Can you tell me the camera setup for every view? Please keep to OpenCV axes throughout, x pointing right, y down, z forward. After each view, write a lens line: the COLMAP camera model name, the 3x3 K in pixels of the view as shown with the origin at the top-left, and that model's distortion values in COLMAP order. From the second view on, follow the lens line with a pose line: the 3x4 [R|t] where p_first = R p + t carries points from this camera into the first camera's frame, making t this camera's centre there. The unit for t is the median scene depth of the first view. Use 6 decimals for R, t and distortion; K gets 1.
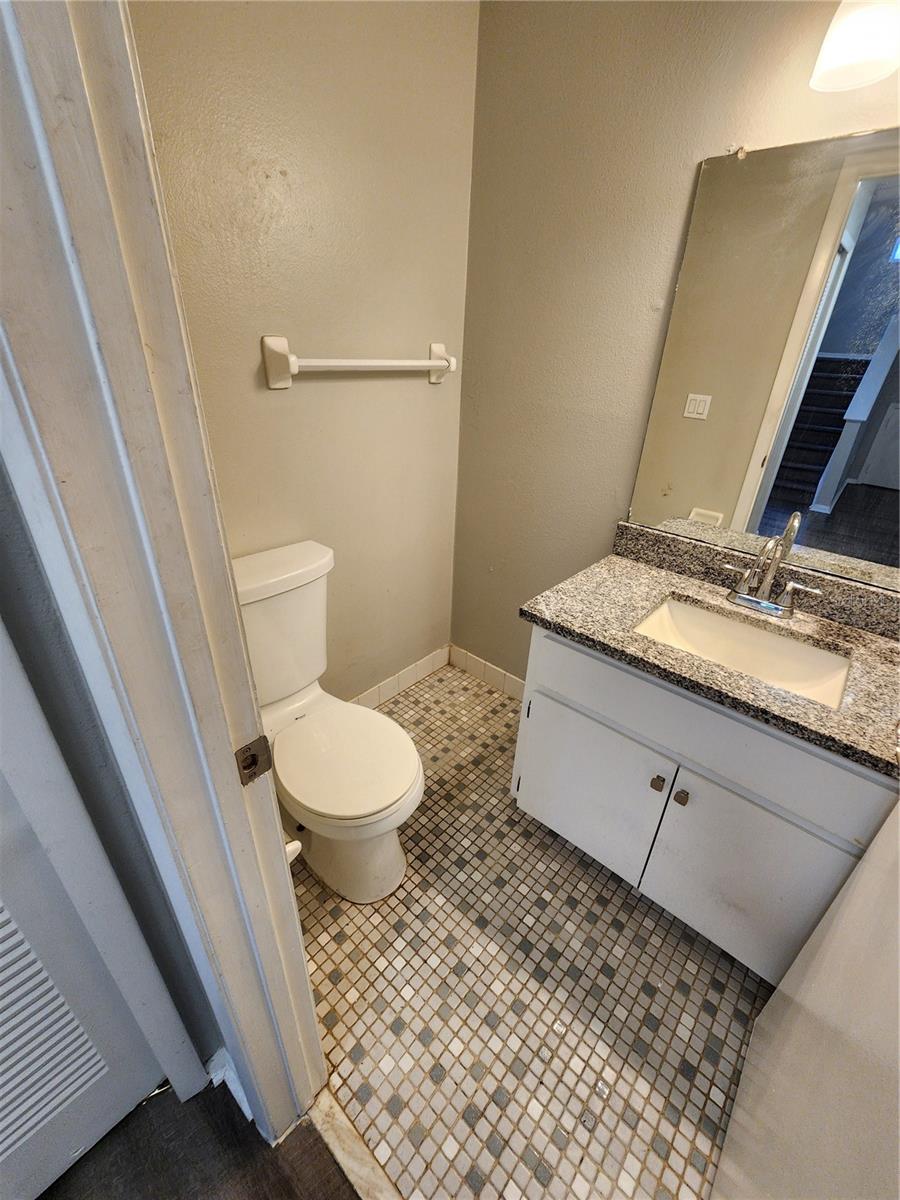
lens RADIAL K [[497.4, 0, 450.5], [0, 497.4, 601.9], [0, 0, 1]] dist [-0.003068, 0.001431]
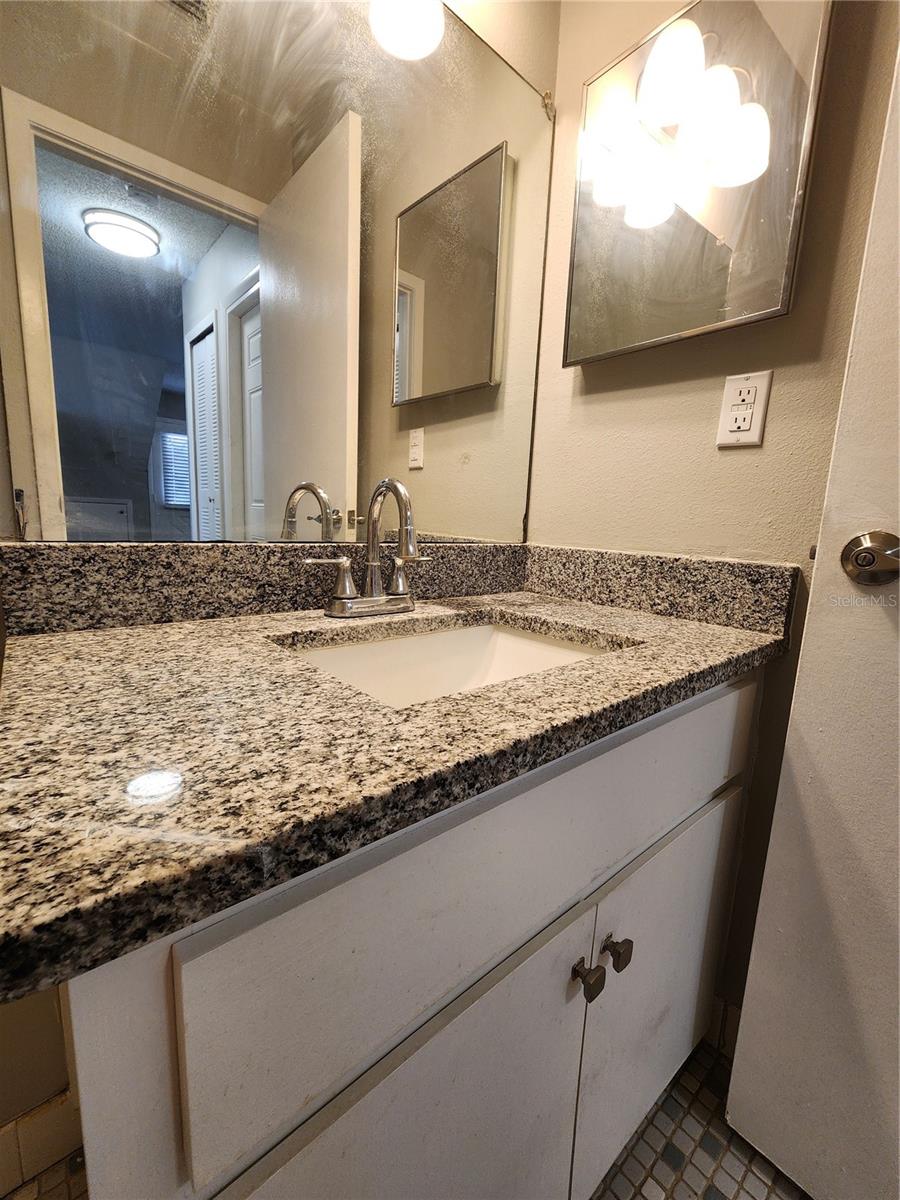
lens RADIAL K [[497.4, 0, 451.1], [0, 497.4, 602.1], [0, 0, 1]] dist [-0.003068, 0.001431]
pose [[0.131015, -0.195275, 0.971958, 0.035889], [0.426106, 0.896322, 0.122642, -0.034123], [-0.895136, 0.398089, 0.200640, 0.770705]]
